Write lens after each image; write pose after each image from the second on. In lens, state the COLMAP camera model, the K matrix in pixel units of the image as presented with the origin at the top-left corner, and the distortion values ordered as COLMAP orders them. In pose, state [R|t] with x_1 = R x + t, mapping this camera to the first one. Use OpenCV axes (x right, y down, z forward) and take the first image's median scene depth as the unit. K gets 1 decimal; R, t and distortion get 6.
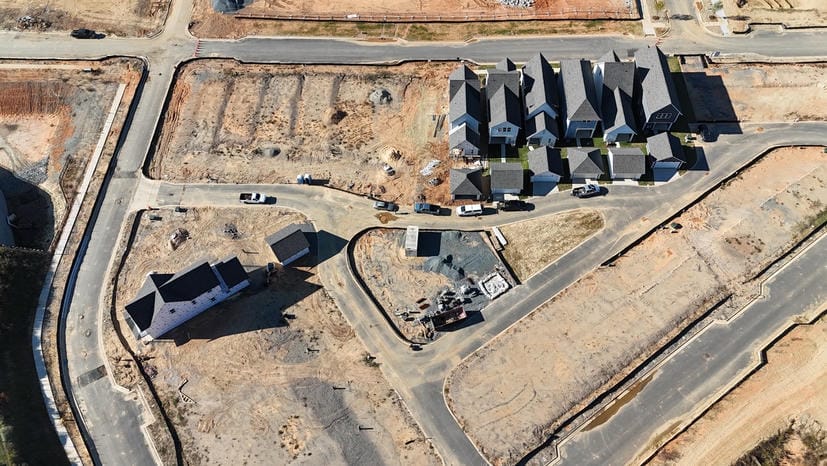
lens RADIAL K [[609.2, 0, 416.6], [0, 609.2, 231.4], [0, 0, 1]] dist [0.076695, -0.068503]
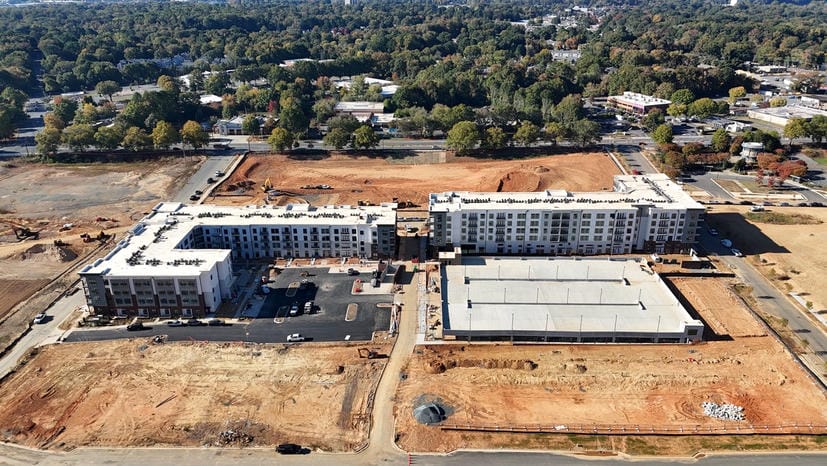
lens RADIAL K [[609.2, 0, 416.6], [0, 609.2, 231.4], [0, 0, 1]] dist [0.076695, -0.068503]
pose [[0.999984, 0.002228, 0.005258, -0.403077], [0.001208, 0.817383, -0.576094, -0.053175], [-0.005582, 0.576091, 0.817367, 0.036618]]
